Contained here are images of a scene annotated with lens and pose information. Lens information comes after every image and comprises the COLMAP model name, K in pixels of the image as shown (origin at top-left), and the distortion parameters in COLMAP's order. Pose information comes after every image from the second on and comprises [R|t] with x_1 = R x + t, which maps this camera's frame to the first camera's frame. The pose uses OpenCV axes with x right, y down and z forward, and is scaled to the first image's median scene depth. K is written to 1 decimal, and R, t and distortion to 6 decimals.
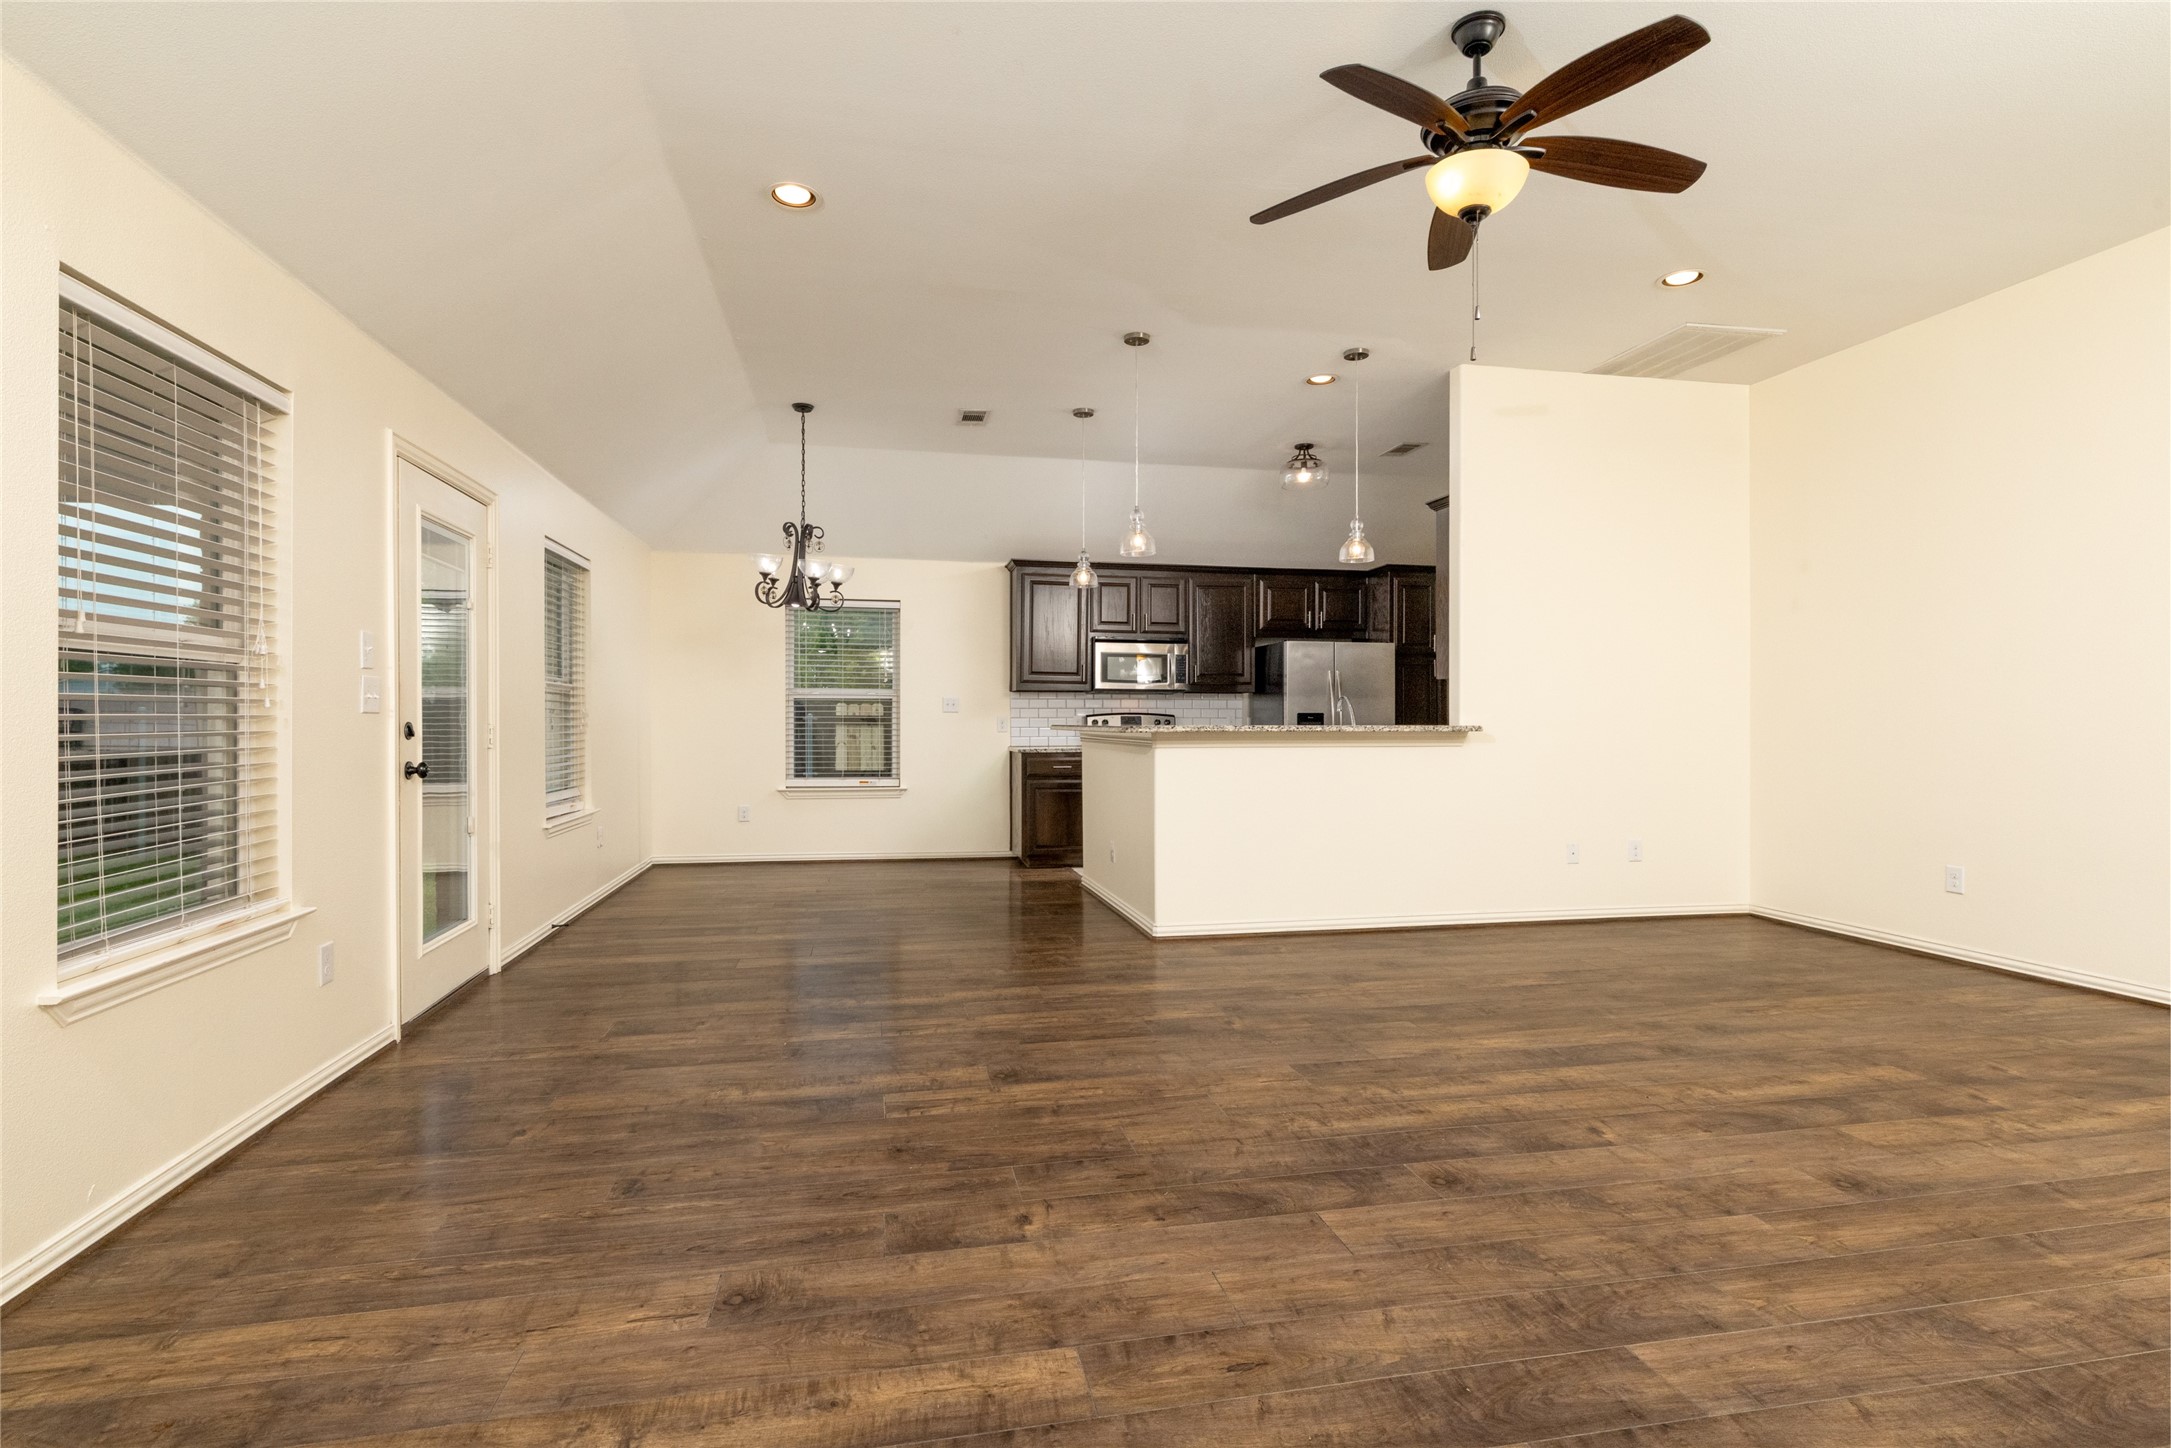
lens RADIAL K [[1037.1, 0, 1057.1], [0, 1037.1, 706.6], [0, 0, 1]] dist [-0.000916, 0.001350]
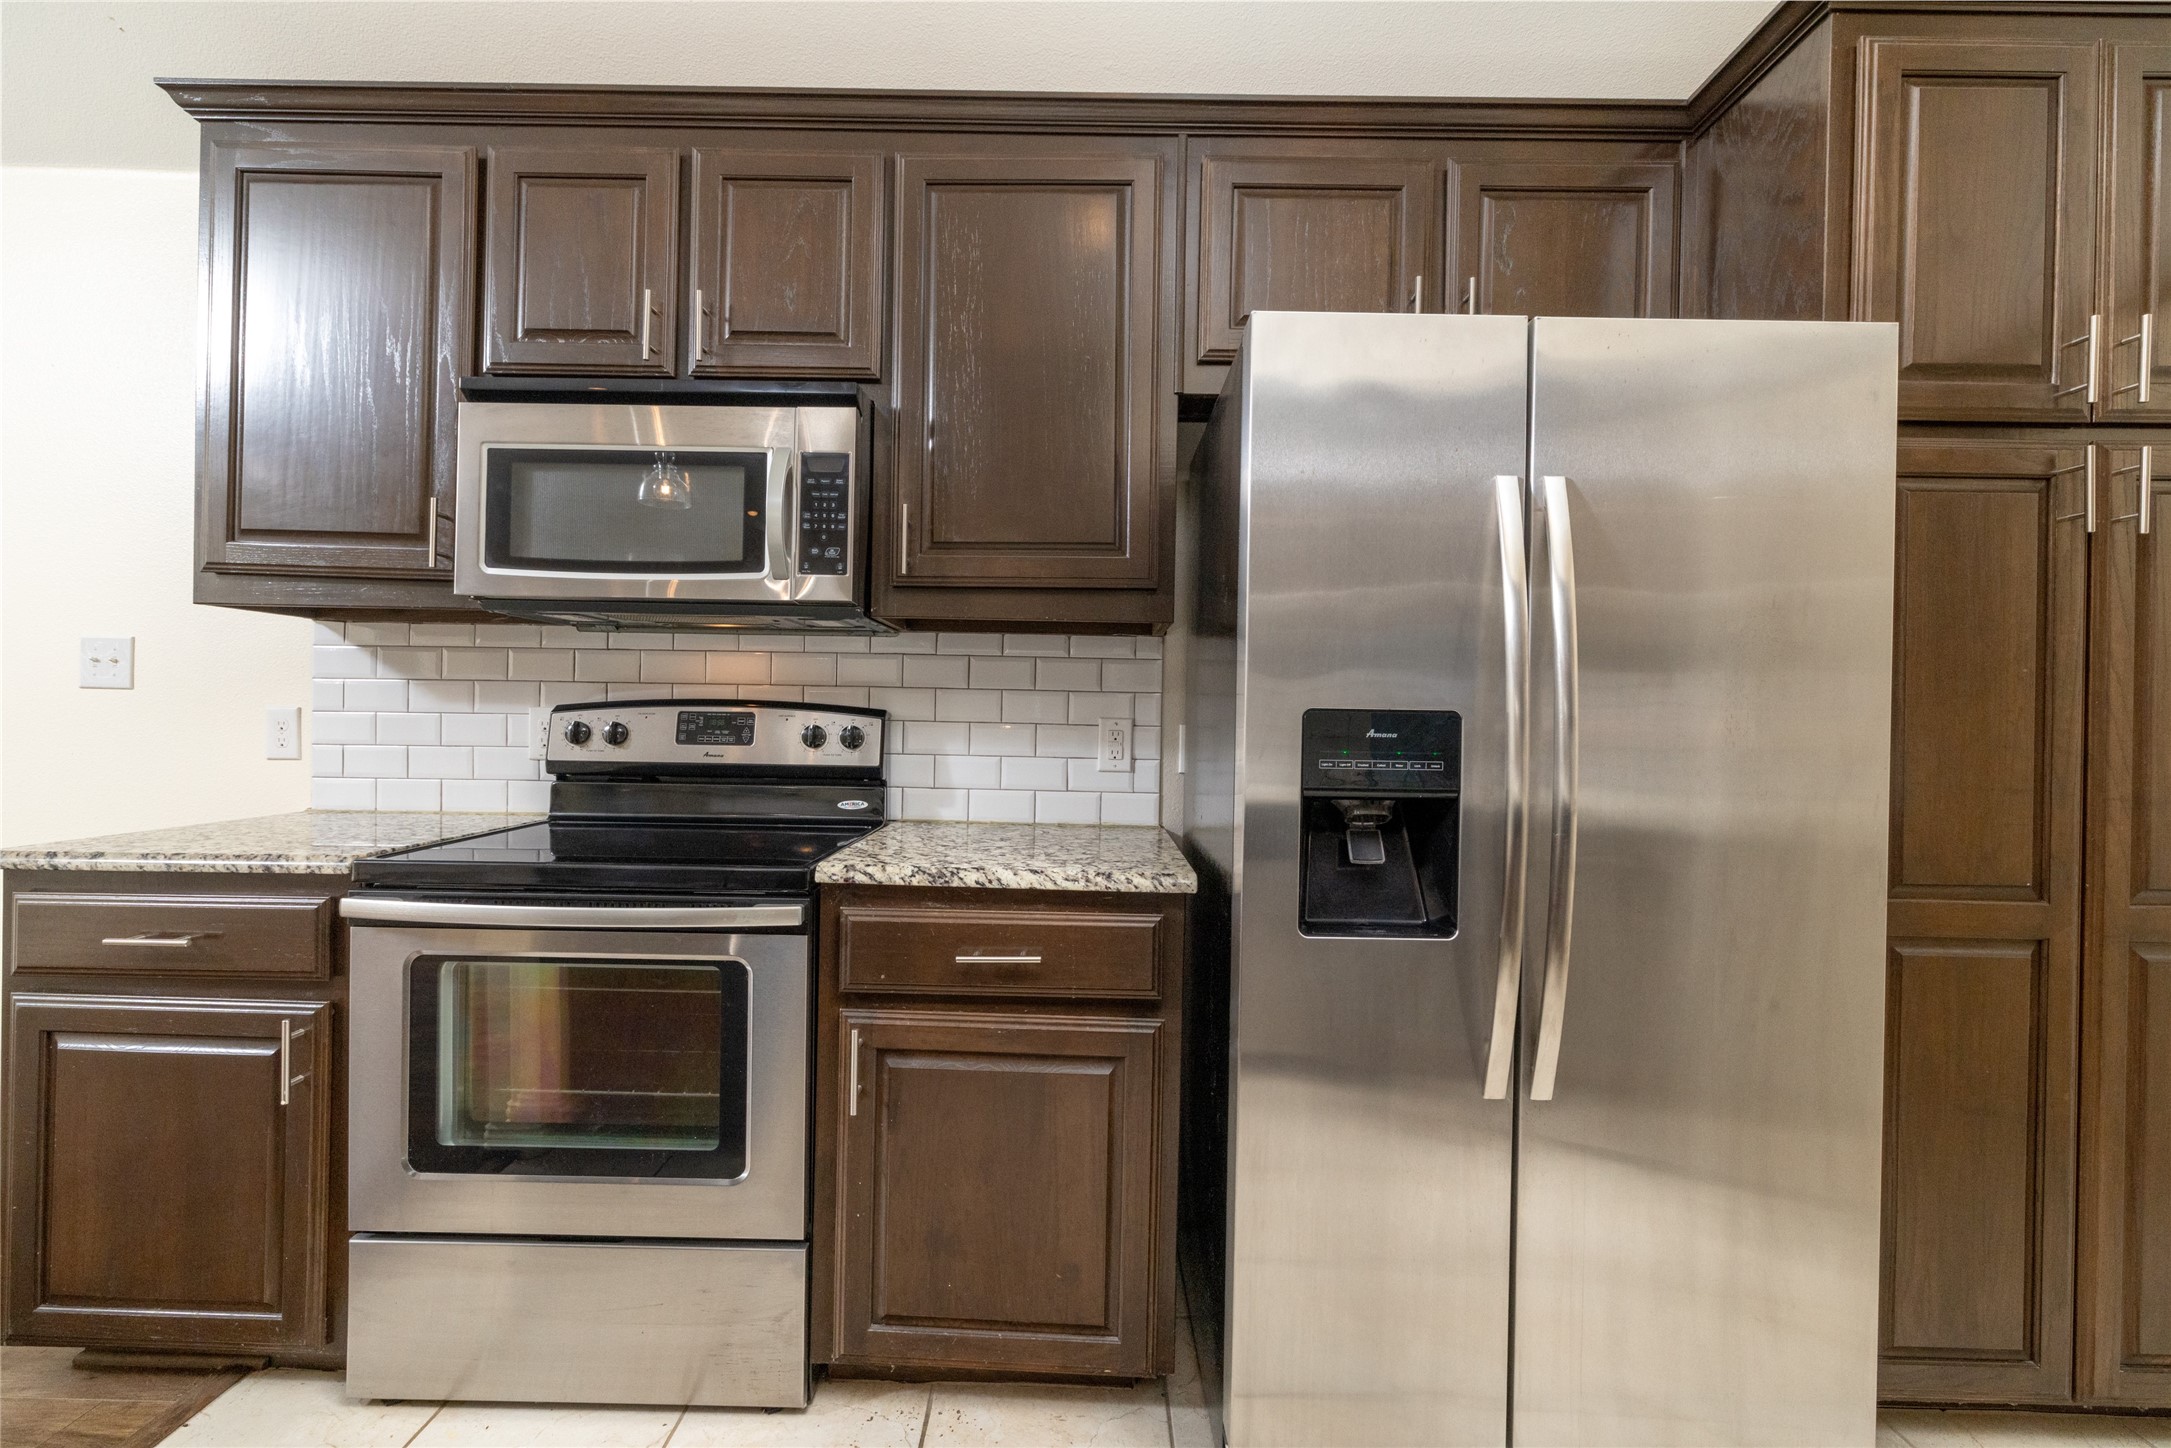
lens RADIAL K [[934.8, 0, 1083.3], [0, 934.8, 713.2], [0, 0, 1]] dist [-0.000032, 0.000024]
pose [[0.981969, 0.016542, -0.188319, 0.571037], [-0.014776, 0.999833, 0.010781, 0.014246], [0.188466, -0.007804, 0.982049, 2.110420]]
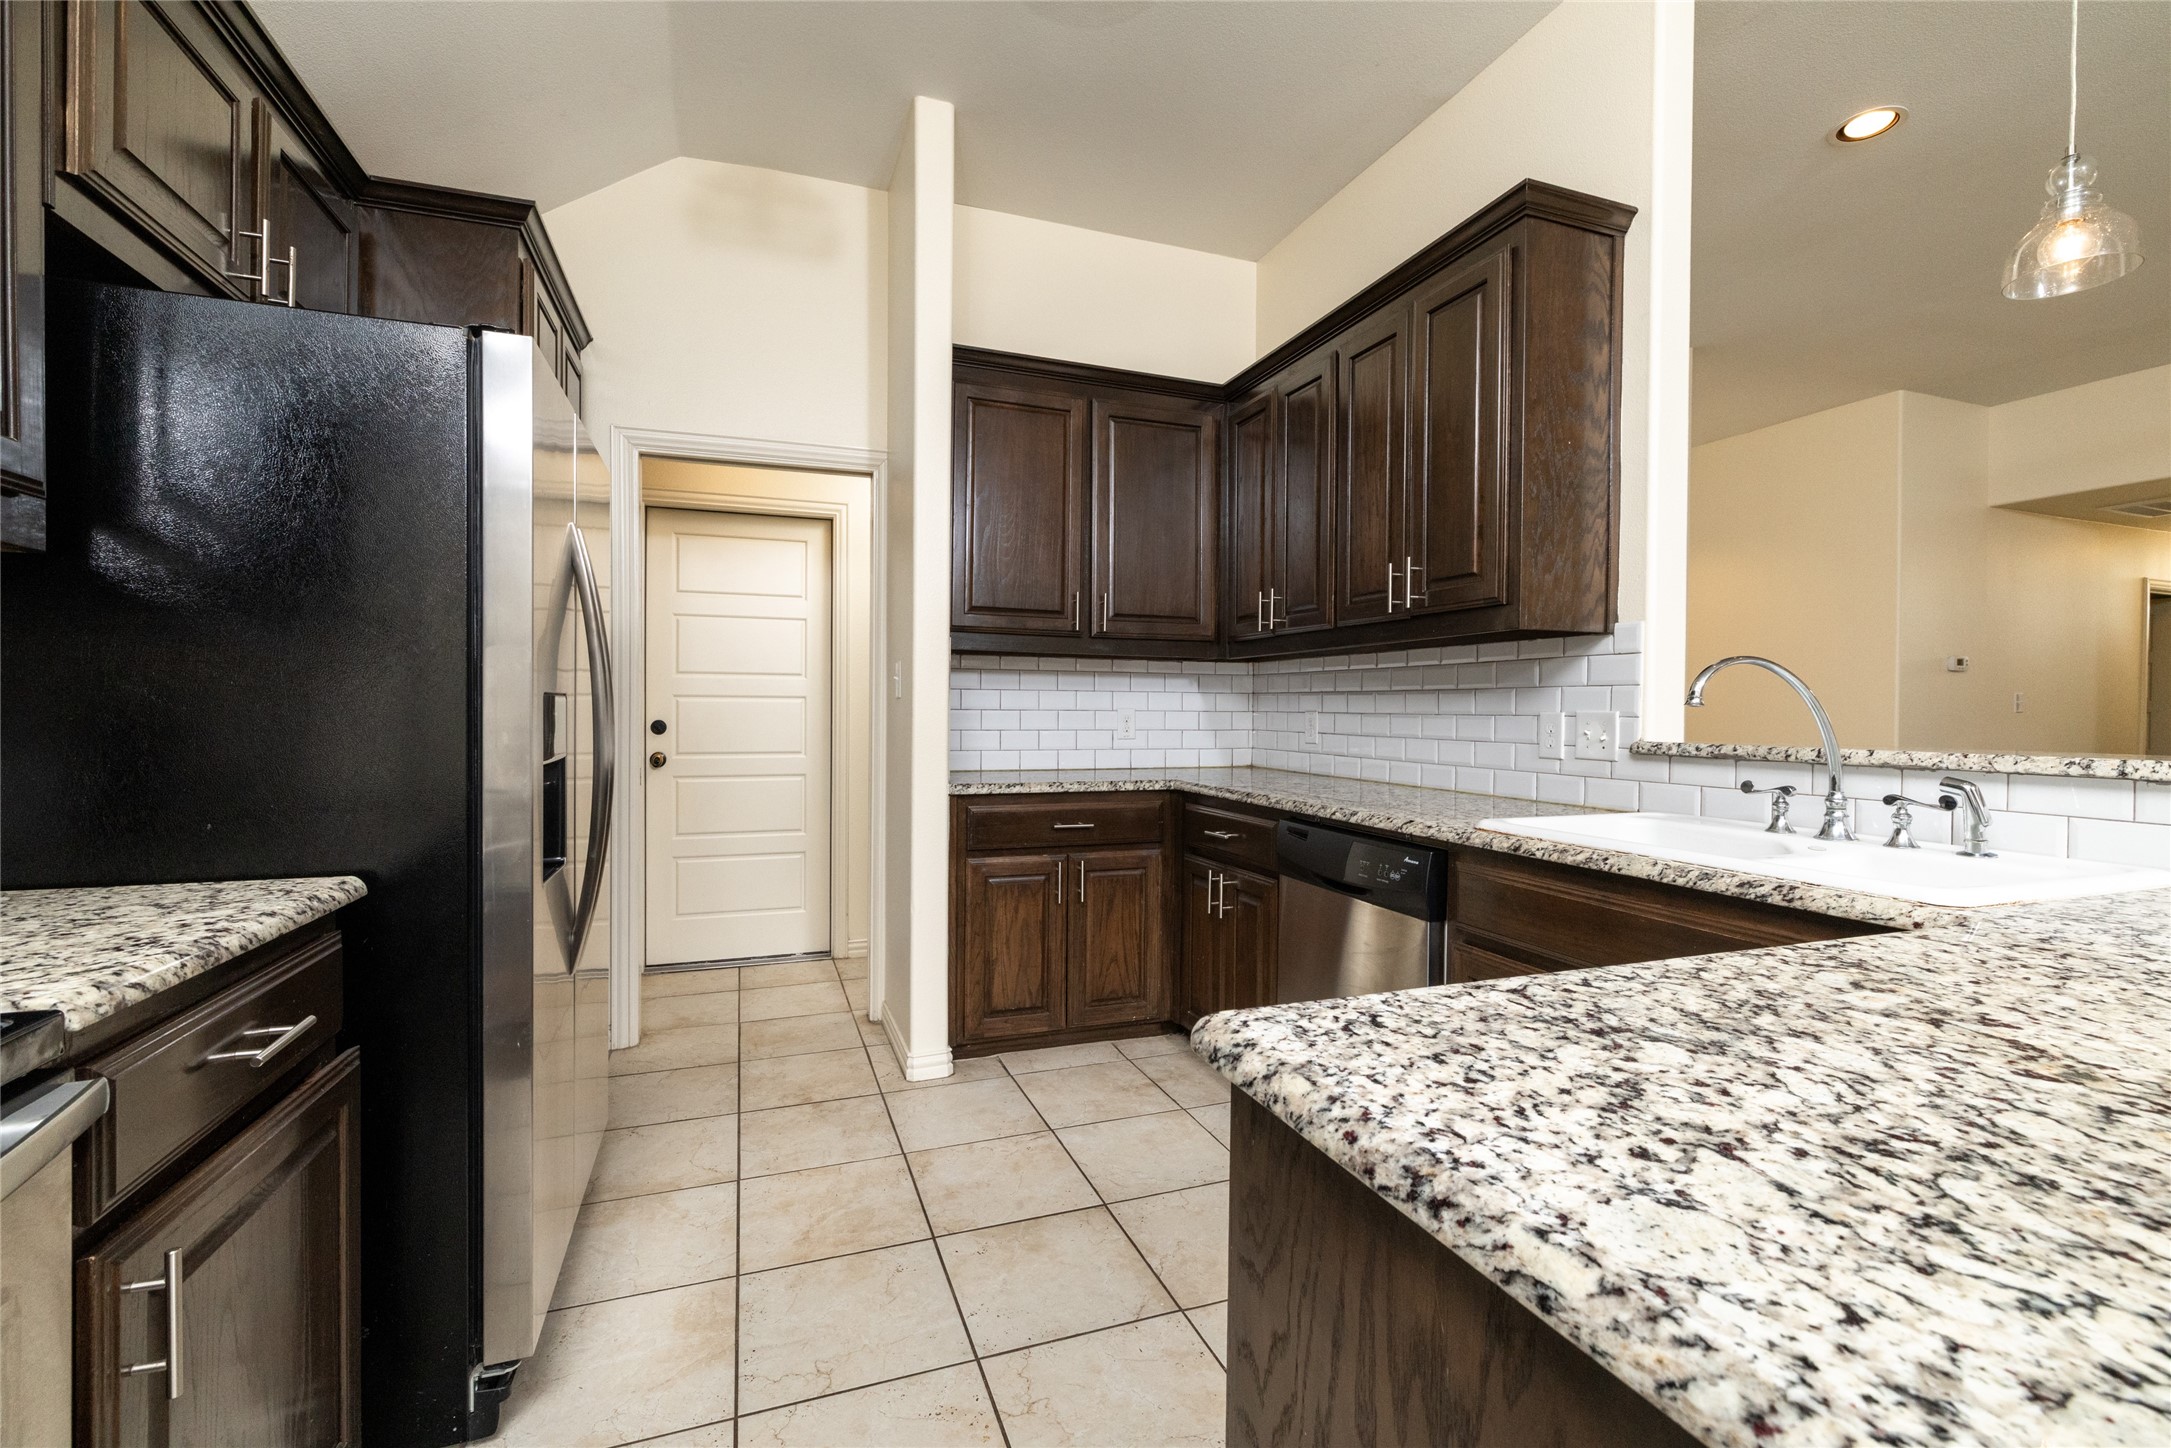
lens RADIAL K [[934.8, 0, 1088.0], [0, 934.8, 730.6], [0, 0, 1]] dist [-0.000032, 0.000024]
pose [[-0.167645, -0.024574, 0.985541, 0.054015], [-0.022885, 0.999517, 0.021030, 0.016872], [-0.985582, -0.019028, -0.168126, 2.331392]]
